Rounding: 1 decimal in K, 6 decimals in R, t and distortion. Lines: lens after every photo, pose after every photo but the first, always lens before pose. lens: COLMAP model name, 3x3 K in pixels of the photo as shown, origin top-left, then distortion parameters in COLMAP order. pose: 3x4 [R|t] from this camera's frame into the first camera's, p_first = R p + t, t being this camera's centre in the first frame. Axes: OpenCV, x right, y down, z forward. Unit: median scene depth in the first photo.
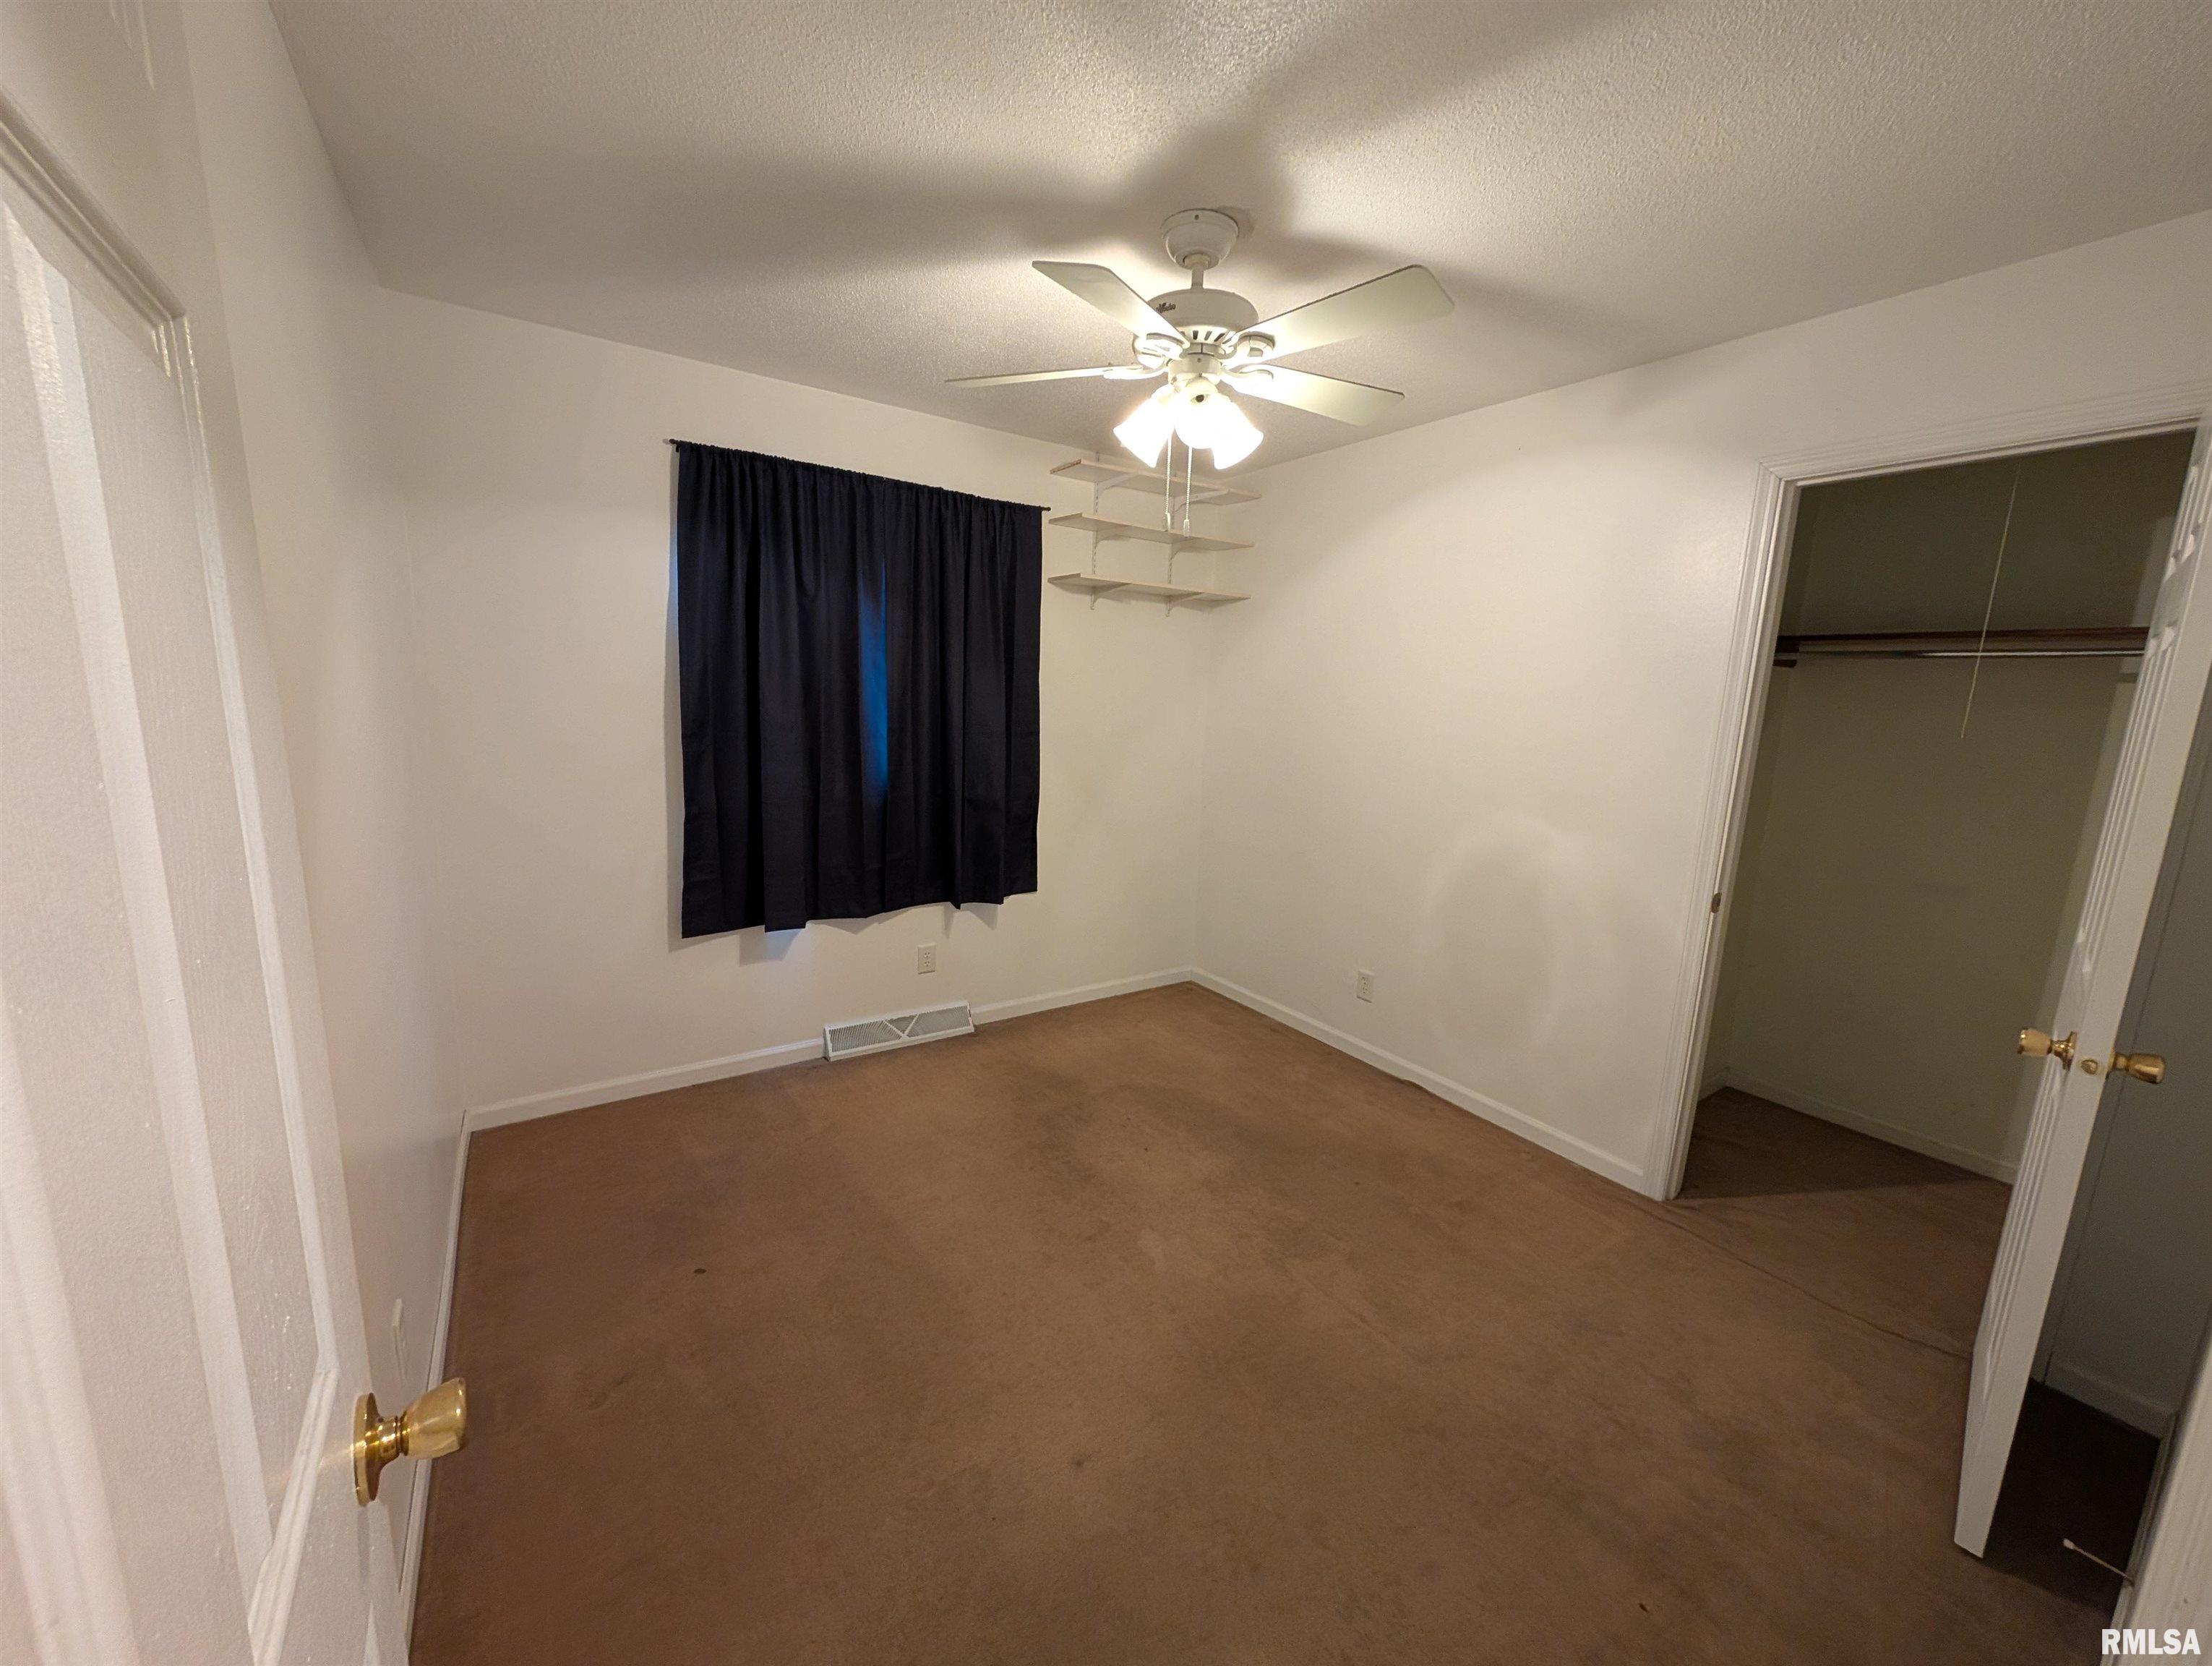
lens RADIAL K [[839.5, 0, 1092.6], [0, 839.5, 833.5], [0, 0, 1]] dist [0.002338, -0.000404]
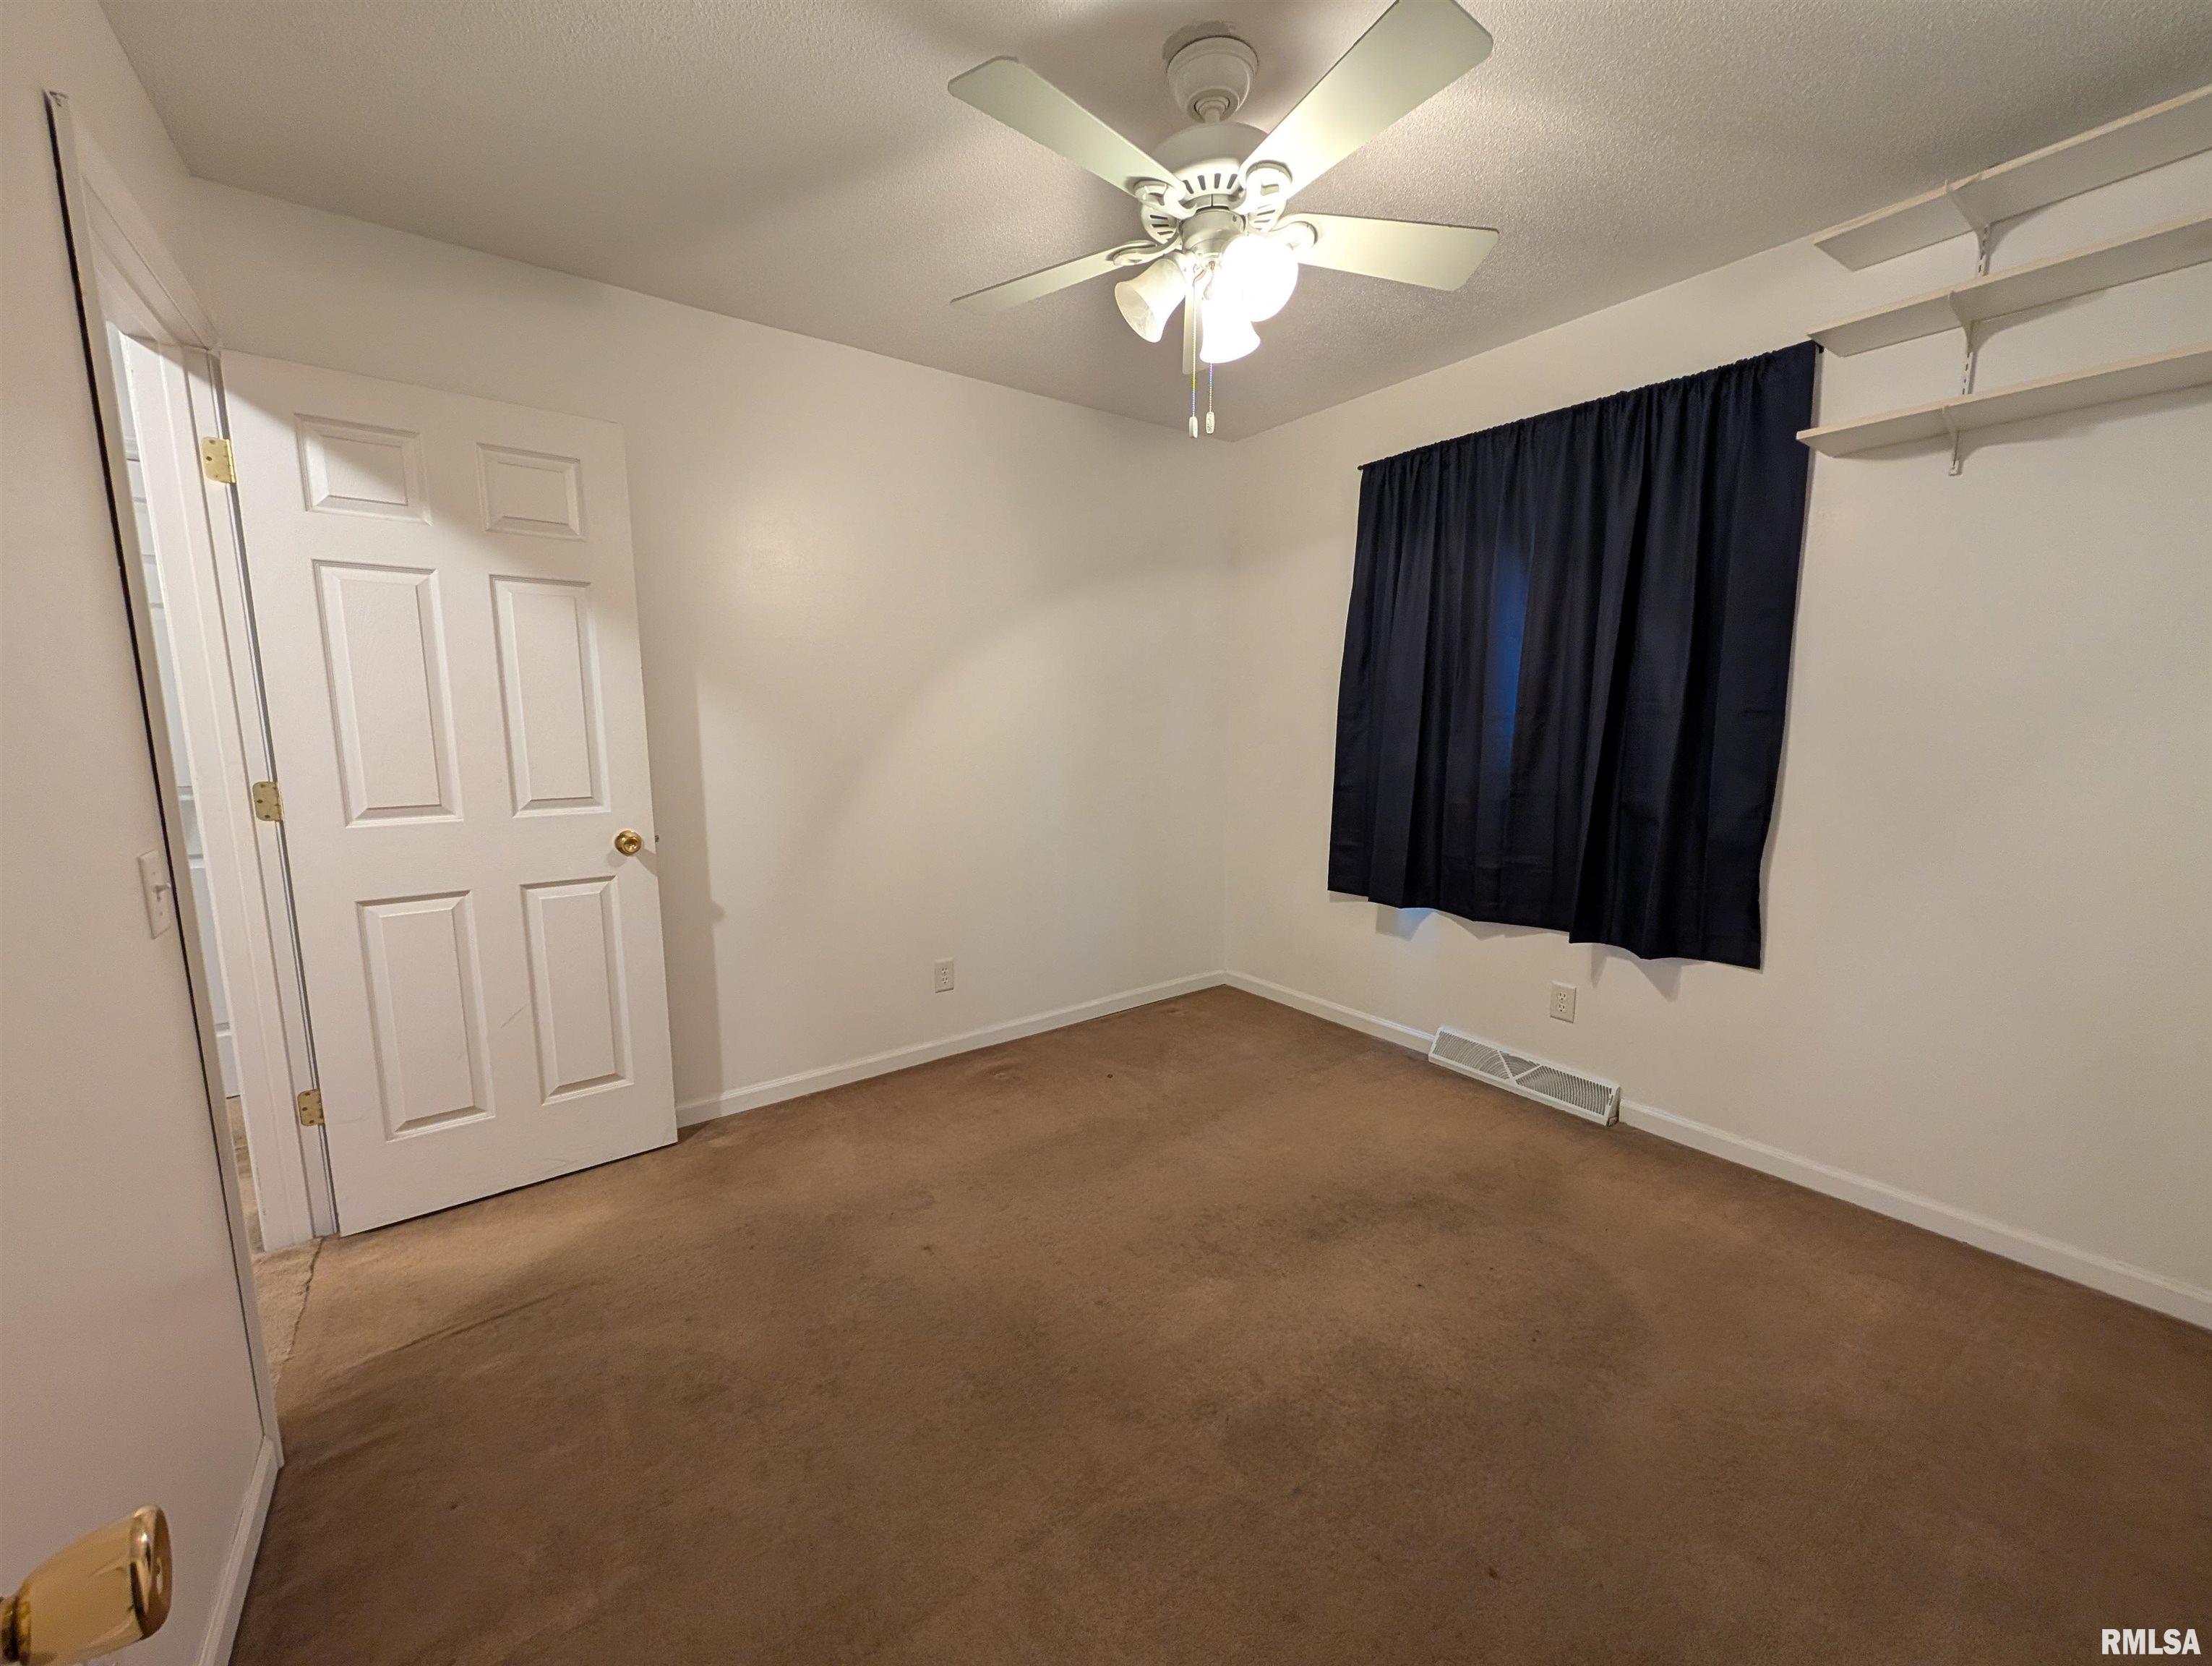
lens RADIAL K [[839.5, 0, 1103.0], [0, 839.5, 832.7], [0, 0, 1]] dist [0.002338, -0.000404]
pose [[0.049029, 0.101758, -0.993600, 0.562364], [-0.158580, 0.982971, 0.092844, -0.011871], [0.986128, 0.153013, 0.064331, 0.512985]]
